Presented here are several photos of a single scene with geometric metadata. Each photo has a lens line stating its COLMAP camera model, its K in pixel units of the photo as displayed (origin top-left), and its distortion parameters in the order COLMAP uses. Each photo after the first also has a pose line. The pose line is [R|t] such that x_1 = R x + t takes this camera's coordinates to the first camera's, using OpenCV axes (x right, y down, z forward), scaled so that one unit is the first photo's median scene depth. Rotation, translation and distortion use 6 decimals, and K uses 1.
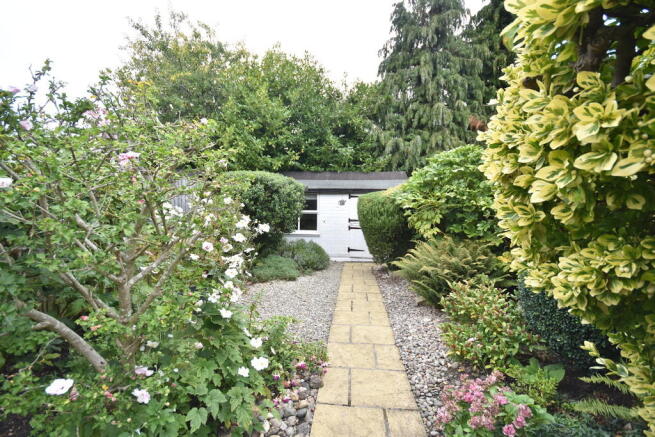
lens RADIAL K [[287.1, 0, 324.0], [0, 287.1, 218.0], [0, 0, 1]] dist [0.003401, 0.000364]
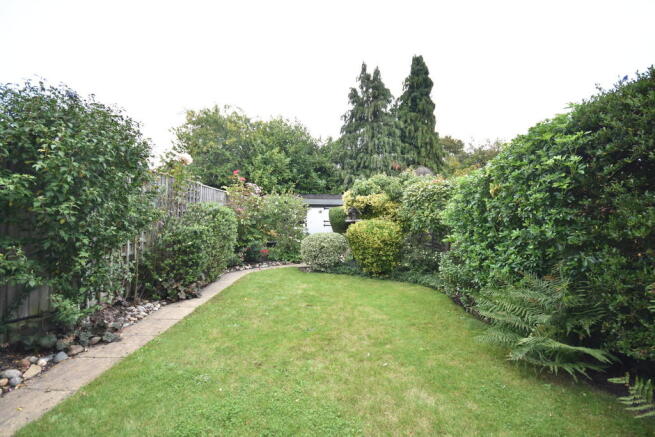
lens RADIAL K [[287.1, 0, 326.3], [0, 287.1, 219.4], [0, 0, 1]] dist [0.003401, 0.000364]
pose [[0.993173, 0.001134, 0.116648, -0.092230], [0.001827, 0.999679, -0.025276, 0.034229], [-0.116639, 0.025316, 0.992852, -0.679365]]
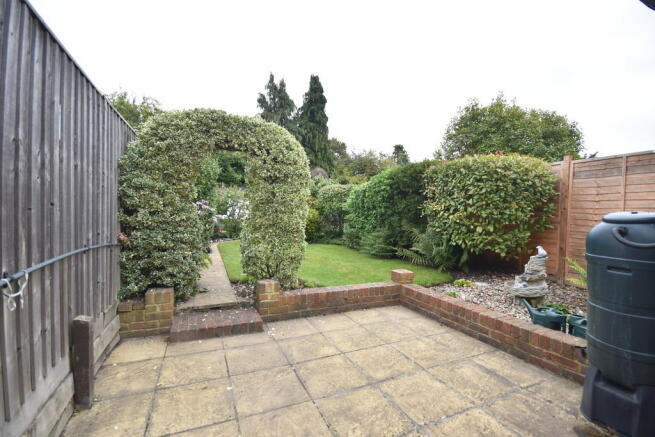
lens RADIAL K [[287.1, 0, 327.6], [0, 287.1, 219.2], [0, 0, 1]] dist [0.003401, 0.000364]
pose [[0.875664, -0.009537, 0.482826, -0.325961], [0.006279, 0.999945, 0.008365, 0.051877], [-0.482880, -0.004294, 0.875676, -0.994821]]
